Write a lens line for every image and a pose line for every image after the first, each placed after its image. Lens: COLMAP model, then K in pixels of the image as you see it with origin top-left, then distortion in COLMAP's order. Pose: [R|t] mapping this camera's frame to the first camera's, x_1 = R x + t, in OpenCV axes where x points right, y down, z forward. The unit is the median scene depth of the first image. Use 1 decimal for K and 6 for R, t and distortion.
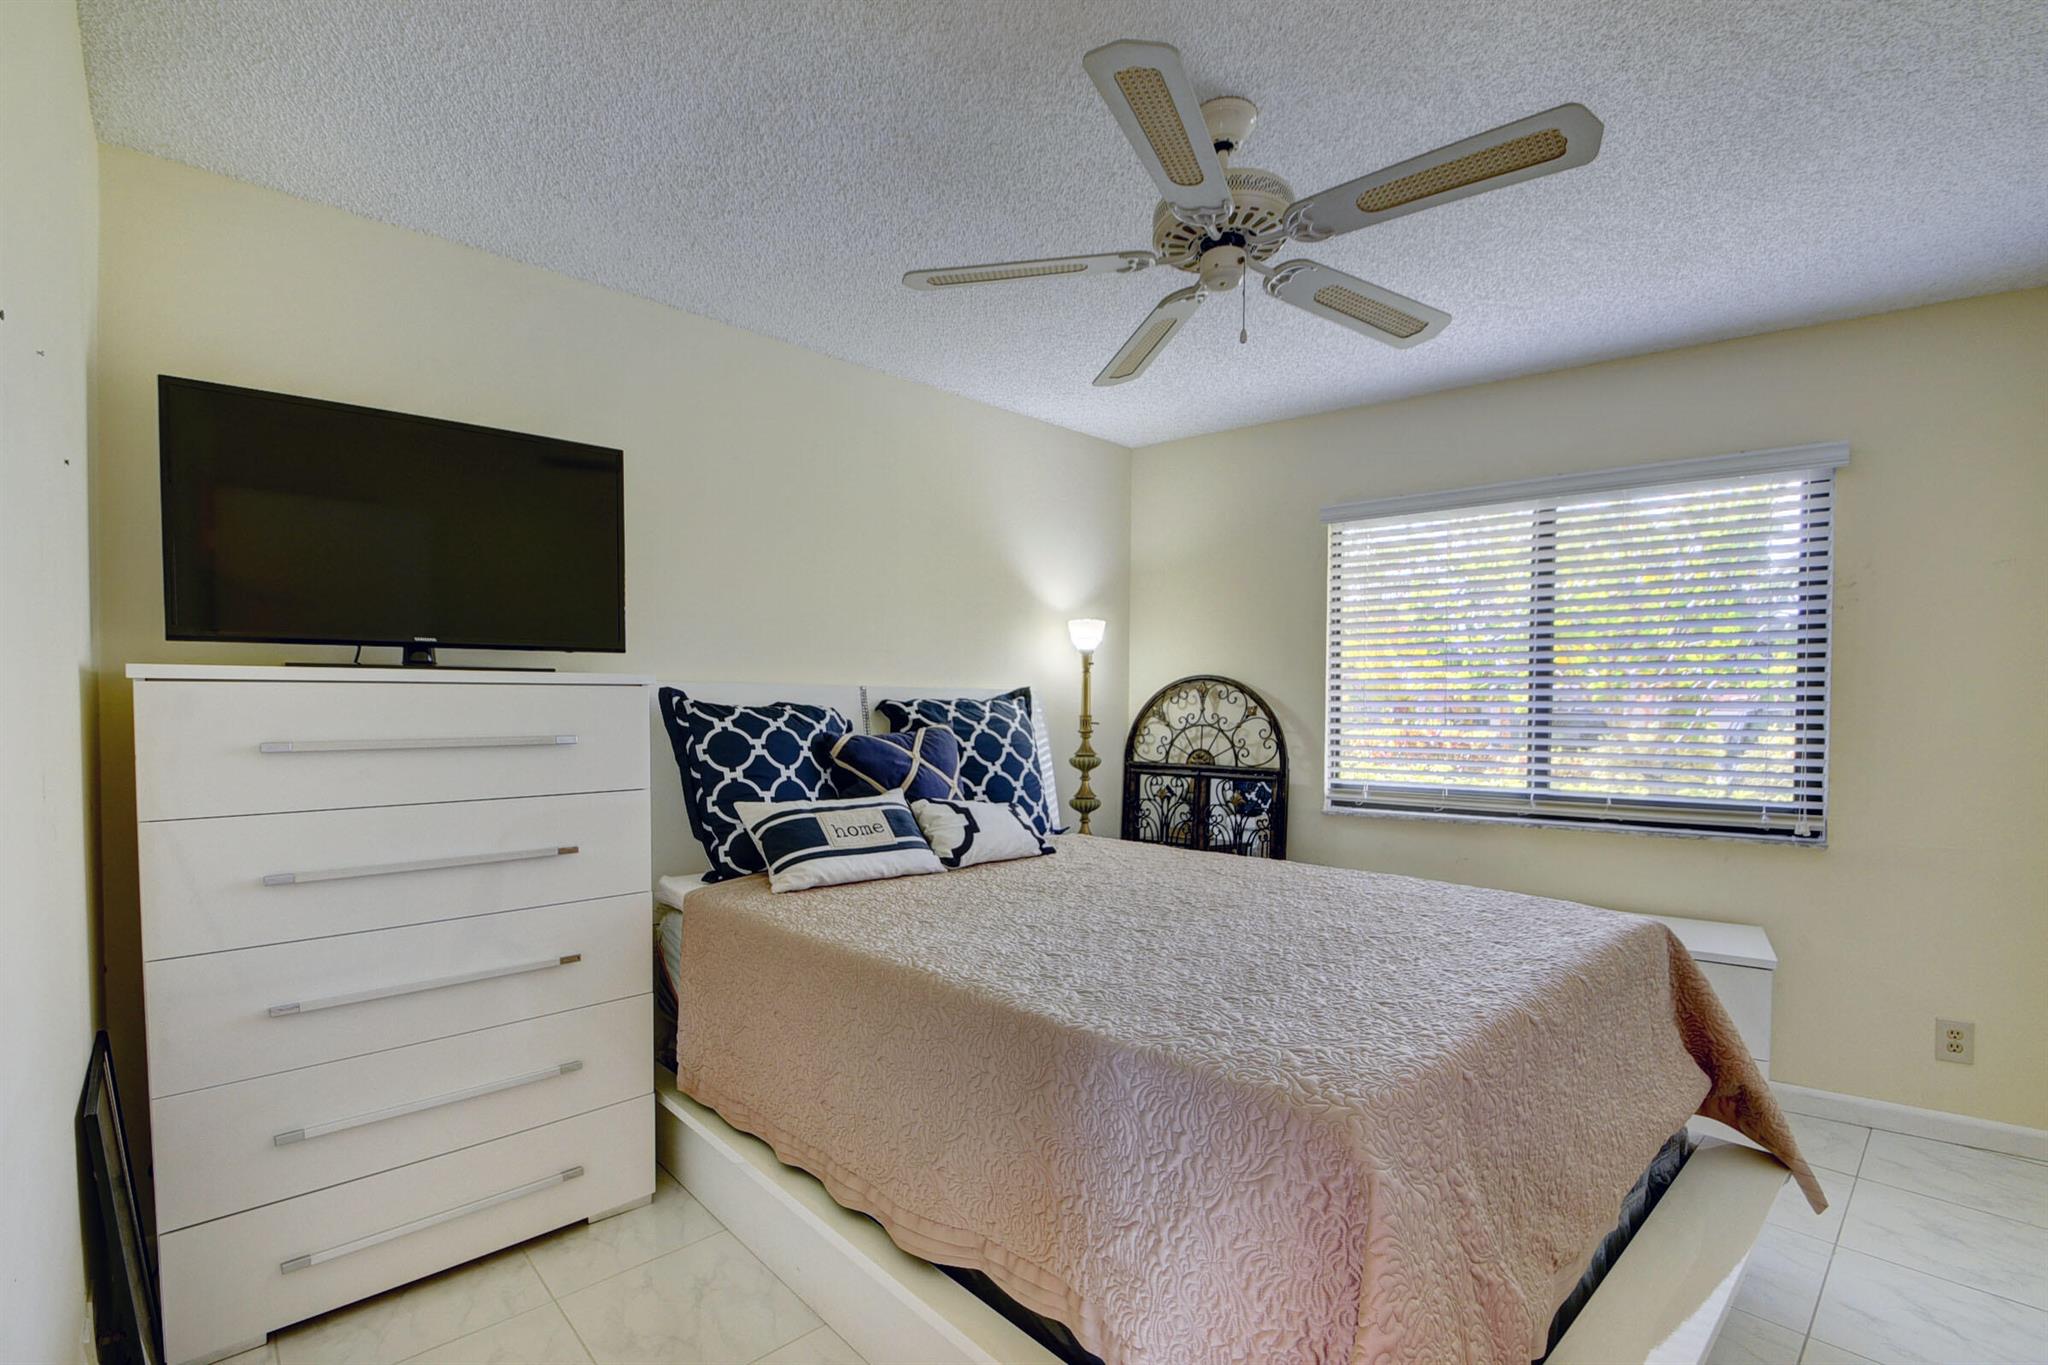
lens RADIAL K [[914.4, 0, 1019.8], [0, 914.4, 728.1], [0, 0, 1]] dist [0.013976, -0.019449]
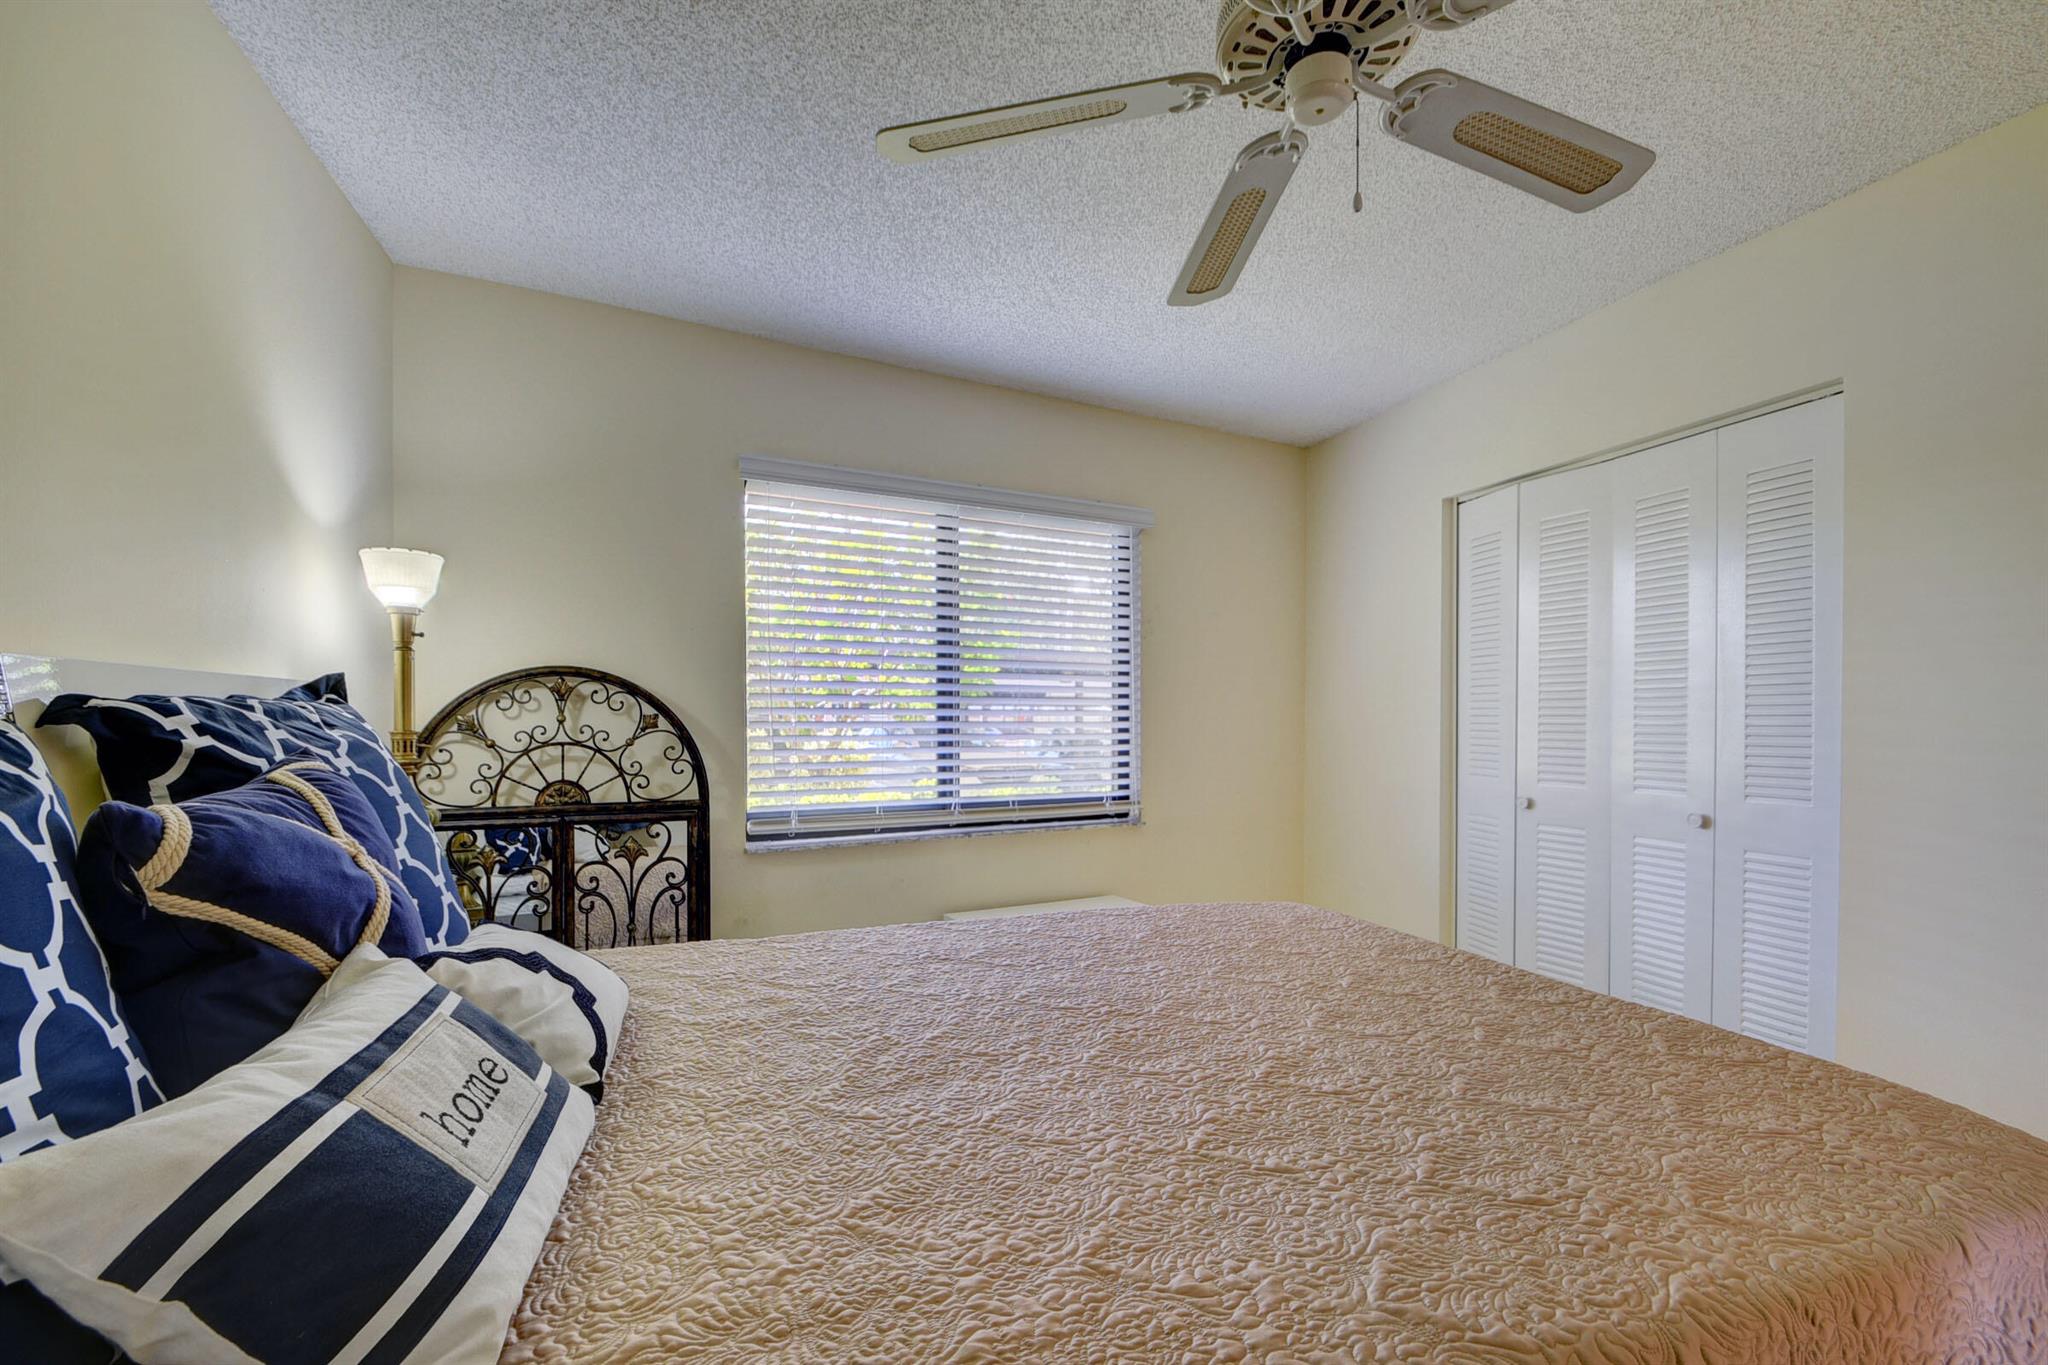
lens RADIAL K [[914.4, 0, 1019.8], [0, 914.4, 728.1], [0, 0, 1]] dist [0.013976, -0.019449]
pose [[0.432575, -0.013284, 0.901500, -0.254824], [0.023604, 0.999716, 0.003405, -0.009074], [-0.901289, 0.019806, 0.432765, 0.446602]]
